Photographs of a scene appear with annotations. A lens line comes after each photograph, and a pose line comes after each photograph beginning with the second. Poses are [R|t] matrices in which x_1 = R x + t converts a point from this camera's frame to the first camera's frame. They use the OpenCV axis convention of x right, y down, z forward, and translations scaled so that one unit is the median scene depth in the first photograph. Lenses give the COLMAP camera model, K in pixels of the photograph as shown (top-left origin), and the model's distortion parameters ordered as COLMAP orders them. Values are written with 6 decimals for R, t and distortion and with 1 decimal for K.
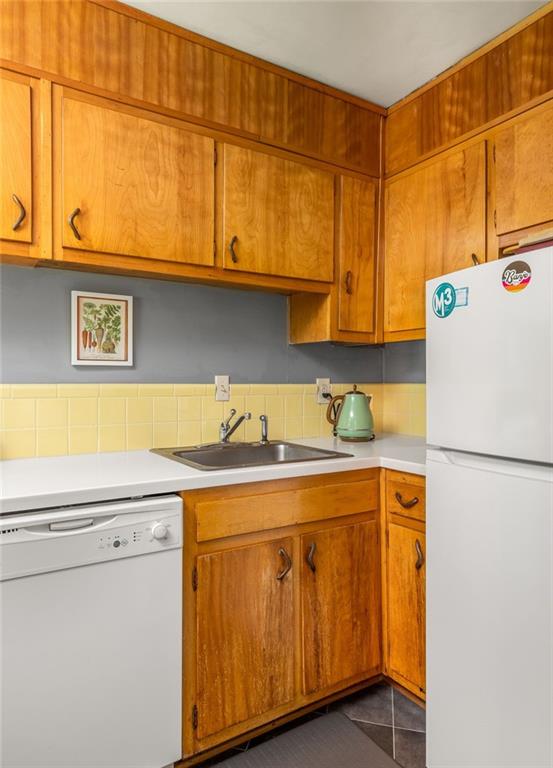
lens RADIAL K [[485.4, 0, 267.2], [0, 485.4, 381.6], [0, 0, 1]] dist [0.002295, 0.000992]
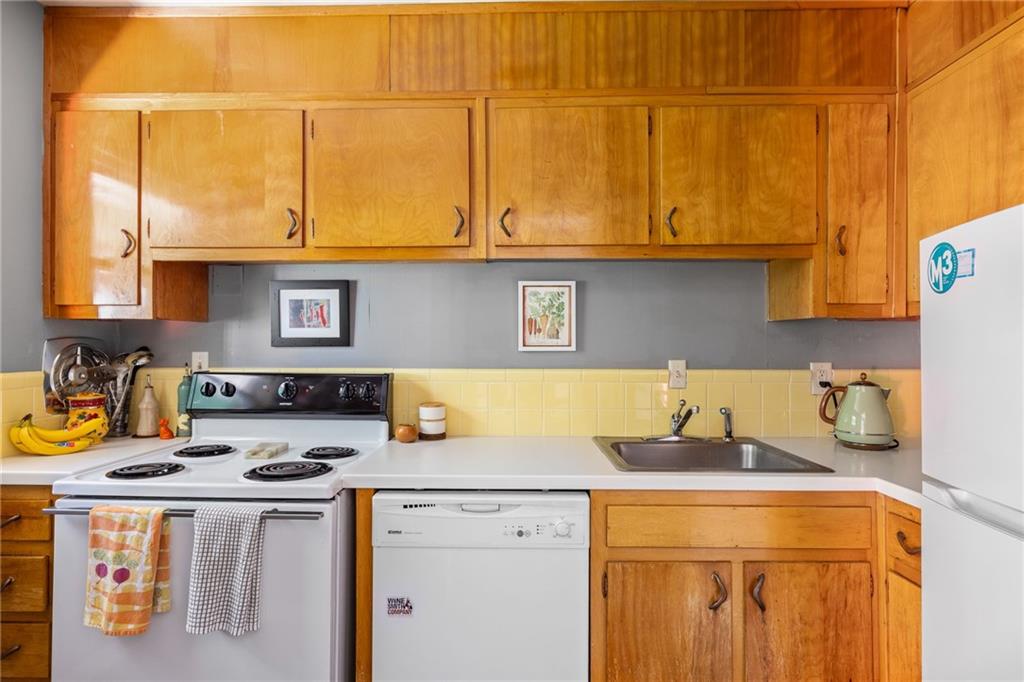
lens RADIAL K [[509.1, 0, 512.0], [0, 509.1, 341.0], [0, 0, 1]] dist [-0.002741, -0.000313]
pose [[0.844045, -0.006490, -0.536233, 0.182756], [0.000622, 0.999938, -0.011124, -0.044081], [0.536272, 0.009055, 0.843997, 0.053128]]
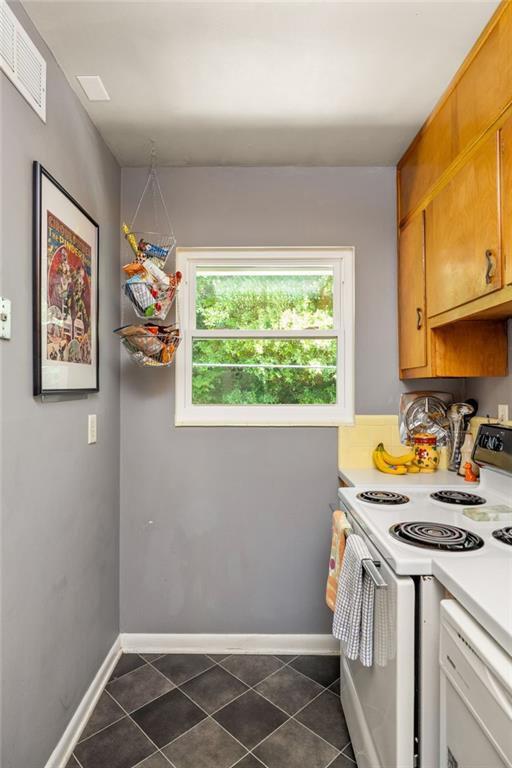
lens RADIAL K [[426.0, 0, 256.0], [0, 426.0, 384.0], [0, 0, 1]] dist [-0.001610, -0.000256]
pose [[-0.529109, -0.010521, -0.848489, 0.126992], [0.000650, 0.999918, -0.012804, -0.068508], [0.848554, -0.007327, -0.529059, 0.672283]]
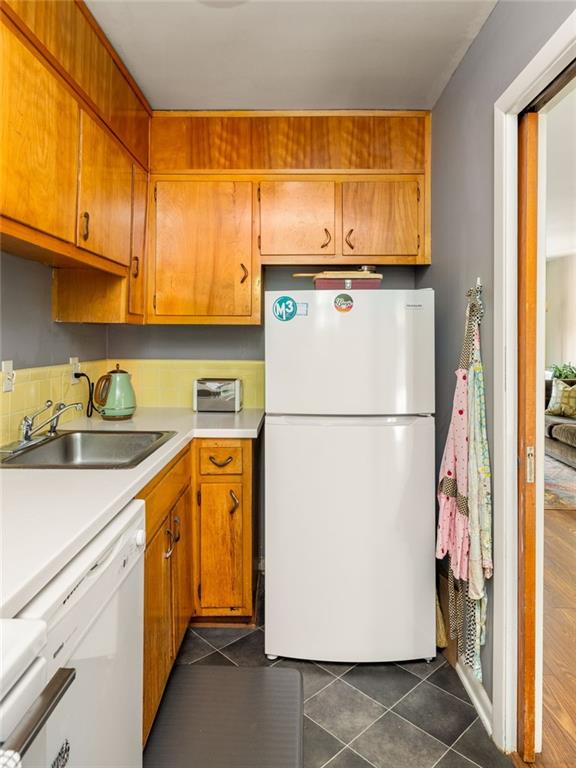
lens RADIAL K [[511.0, 0, 288.6], [0, 511.0, 331.8], [0, 0, 1]] dist [0.003953, 0.001261]
pose [[0.529838, 0.013151, 0.847997, -0.687678], [-0.006891, 0.999914, -0.011202, -0.065302], [-0.848071, 0.000091, 0.529882, 0.161332]]
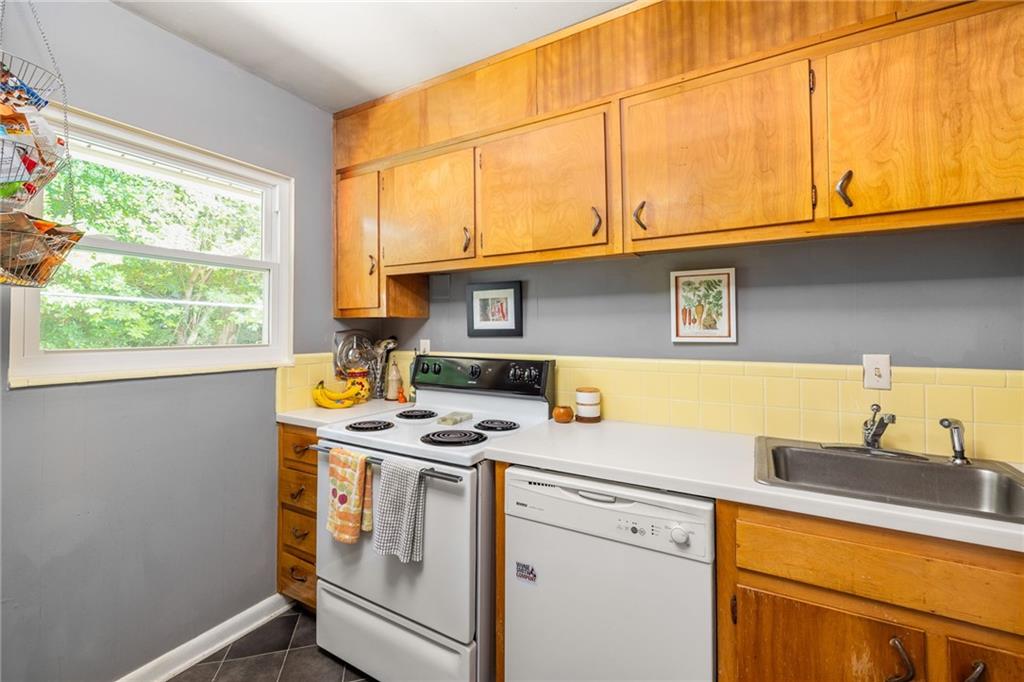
lens RADIAL K [[435.3, 0, 510.5], [0, 435.3, 321.9], [0, 0, 1]] dist [0.000553, 0.000094]
pose [[0.477007, -0.020621, -0.878658, 0.266407], [0.001904, 0.999747, -0.022429, -0.057117], [0.878897, 0.009026, 0.476925, 0.237486]]
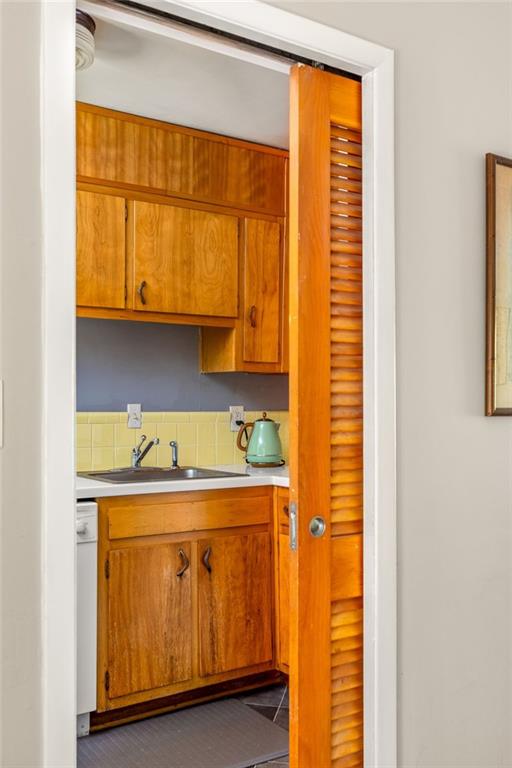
lens RADIAL K [[742.9, 0, 255.5], [0, 742.9, 390.1], [0, 0, 1]] dist [0.005613, -0.001151]
pose [[0.998981, -0.001777, 0.045088, 0.115223], [0.002818, 0.999731, -0.023038, -0.005492], [-0.045034, 0.023141, 0.998717, -0.735891]]
